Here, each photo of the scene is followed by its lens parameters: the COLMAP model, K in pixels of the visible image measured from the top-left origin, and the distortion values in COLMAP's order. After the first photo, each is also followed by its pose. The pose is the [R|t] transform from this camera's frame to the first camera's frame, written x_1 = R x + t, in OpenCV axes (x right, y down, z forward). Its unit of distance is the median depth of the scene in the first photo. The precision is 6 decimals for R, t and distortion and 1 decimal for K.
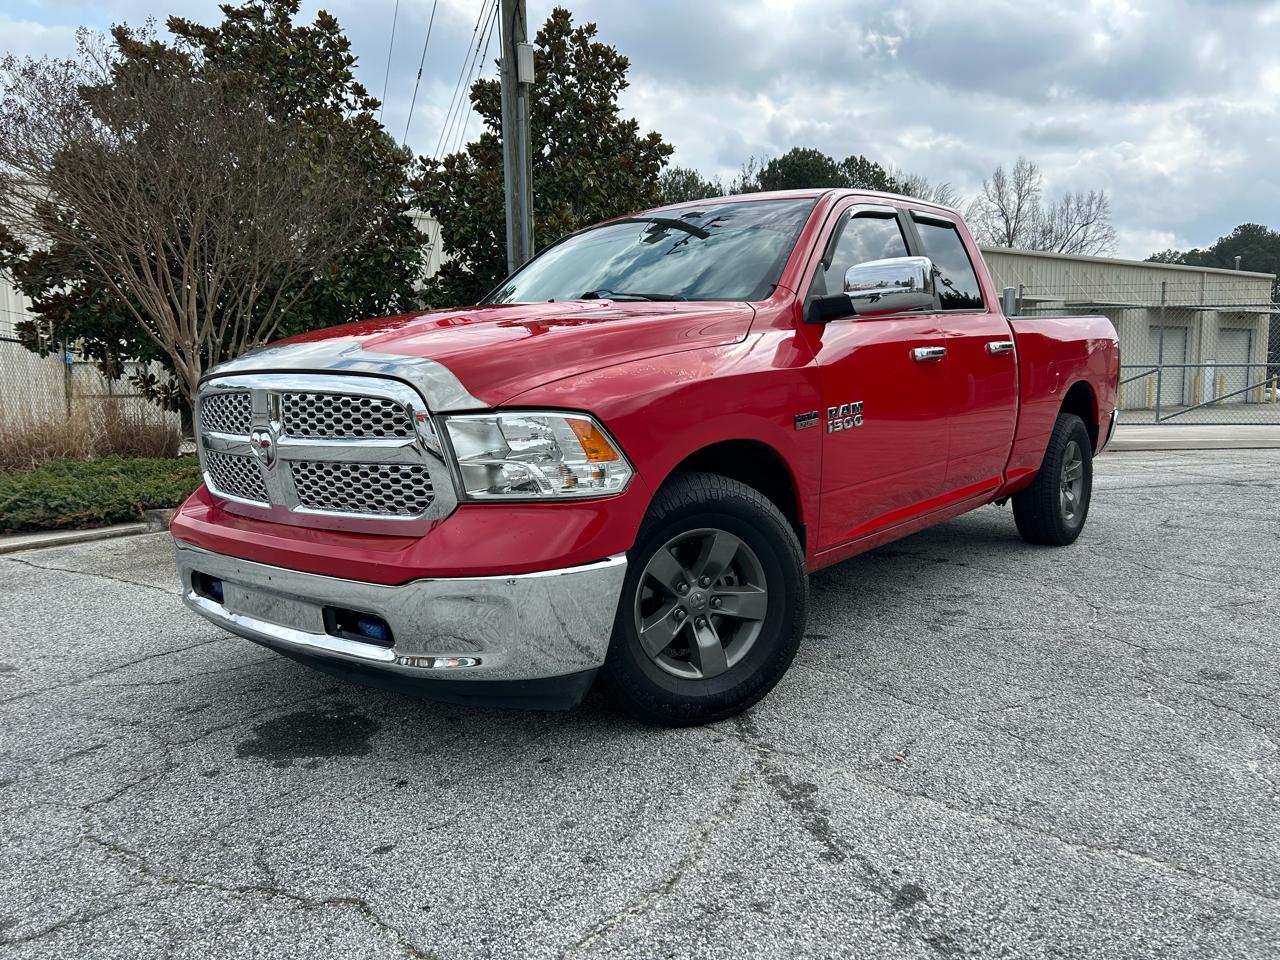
lens RADIAL K [[971.7, 0, 638.4], [0, 971.7, 480.6], [0, 0, 1]] dist [0.013151, 0.000101]
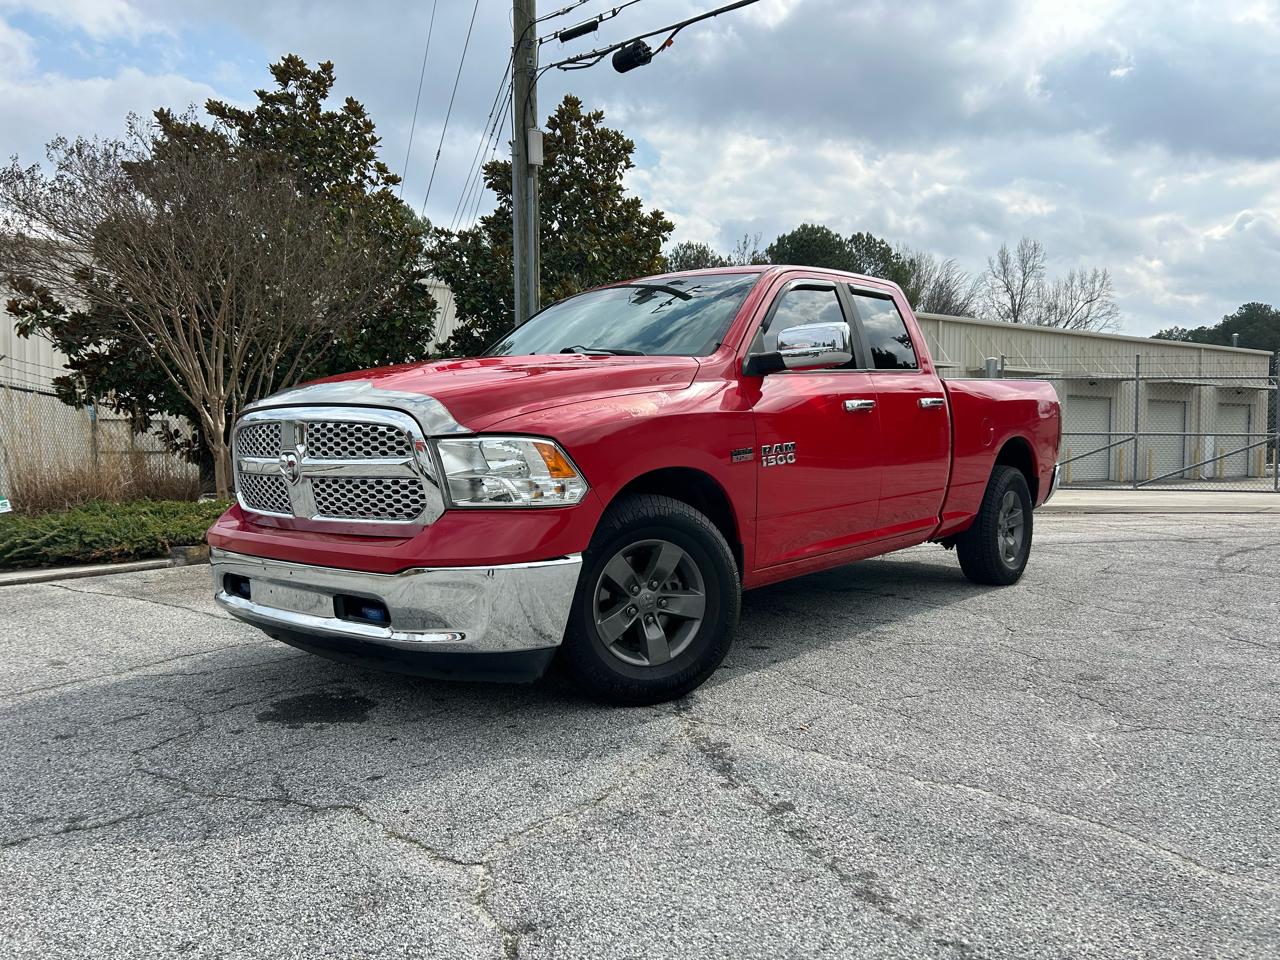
lens RADIAL K [[967.4, 0, 641.8], [0, 967.4, 482.2], [0, 0, 1]] dist [0.043099, -0.048779]
pose [[0.999866, 0.014059, -0.008332, 0.059245], [-0.014589, 0.997613, -0.067495, 0.052748], [0.007364, 0.067608, 0.997685, -0.186881]]
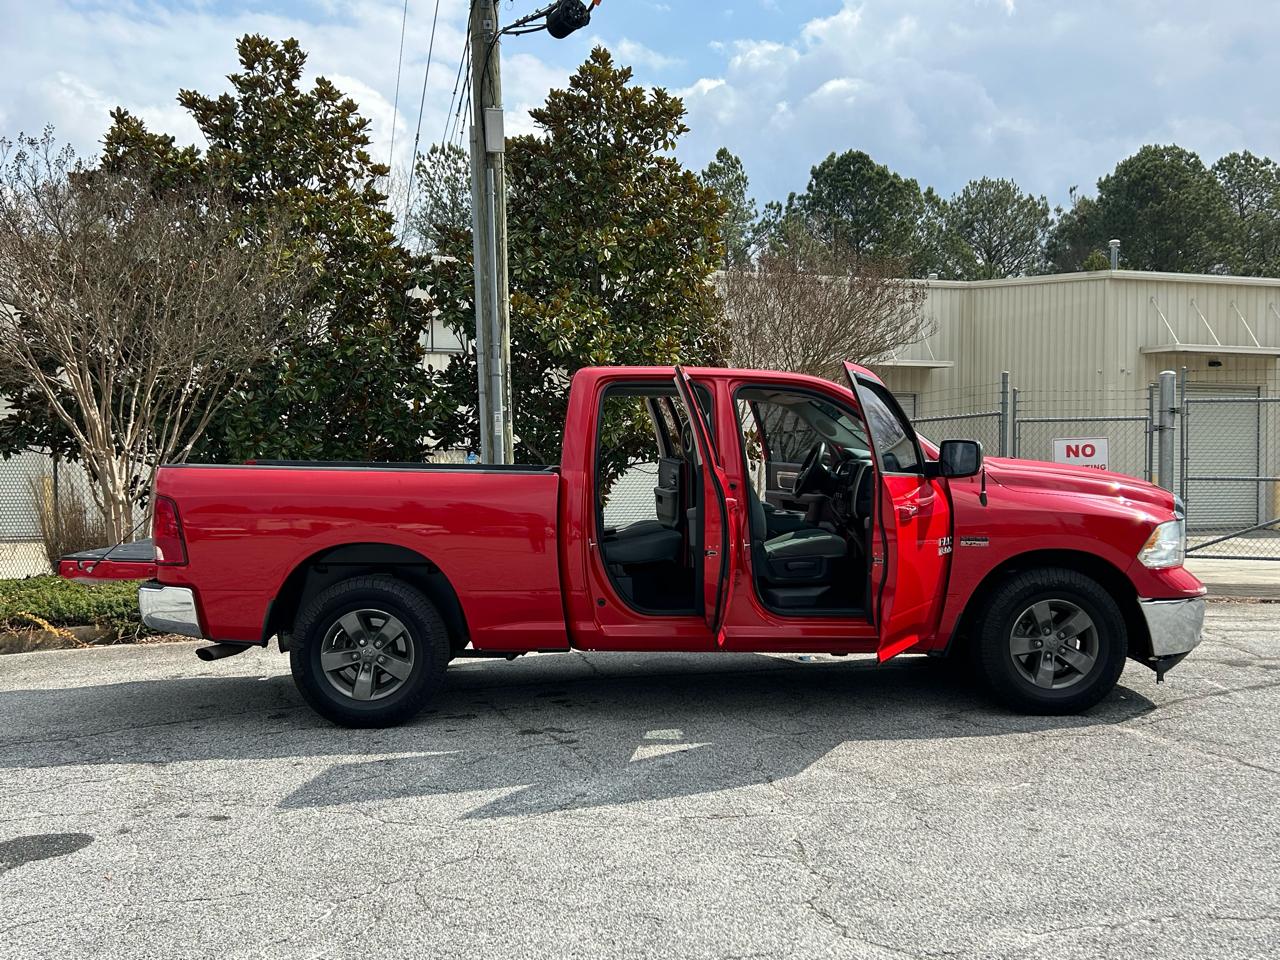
lens RADIAL K [[1290.8, 0, 646.0], [0, 1290.8, 481.7], [0, 0, 1]] dist [0.108686, -0.250235]
pose [[0.967468, 0.015811, -0.252500, 1.081762], [-0.036223, 0.996419, -0.076396, -0.105043], [0.250388, 0.083057, 0.964576, -0.220385]]
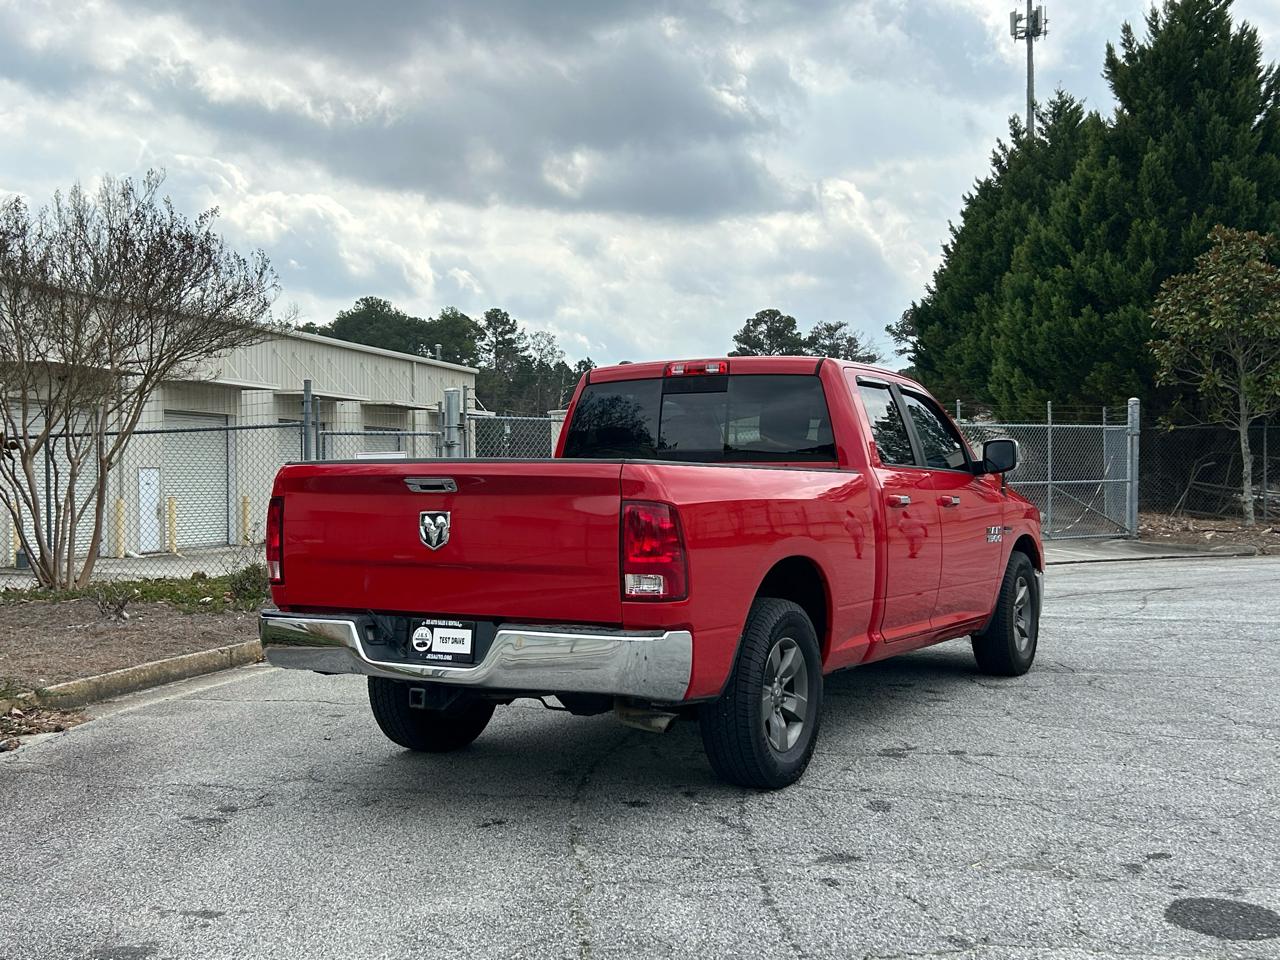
lens RADIAL K [[1443.6, 0, 637.8], [0, 1443.6, 486.2], [0, 0, 1]] dist [0.157451, -0.380587]
pose [[0.732619, 0.001303, 0.680637, -1.205681], [0.070735, 0.994438, -0.078041, -0.106754], [-0.676953, 0.105319, 0.728452, 0.400791]]
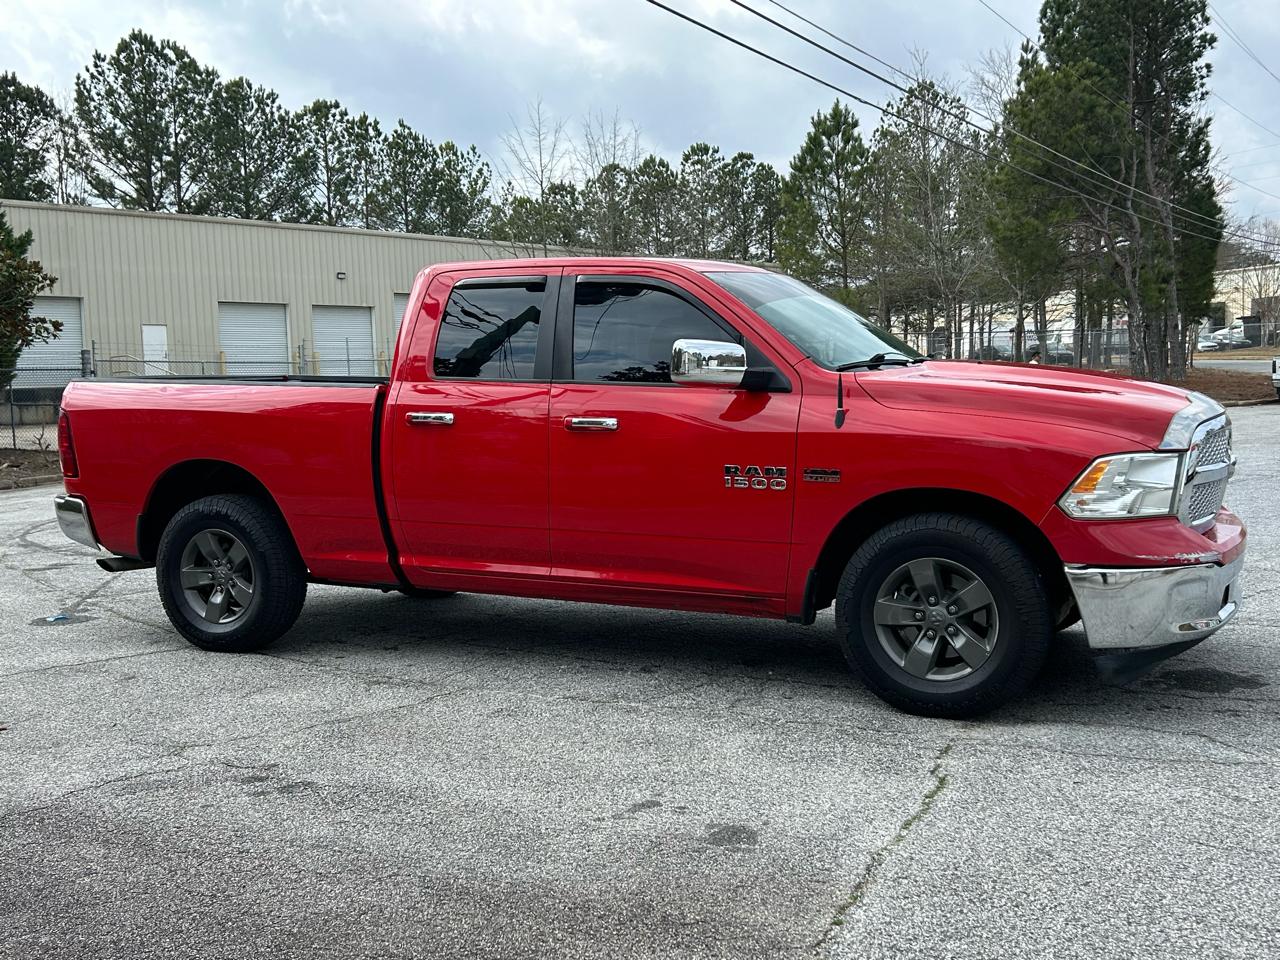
lens RADIAL K [[1339.5, 0, 640.4], [0, 1339.5, 486.2], [0, 0, 1]] dist [0.113351, -0.254445]
pose [[-0.233794, -0.046770, 0.971161, -1.751312], [0.138615, 0.987036, 0.080905, -0.235500], [-0.962355, 0.153533, -0.224280, 1.902650]]
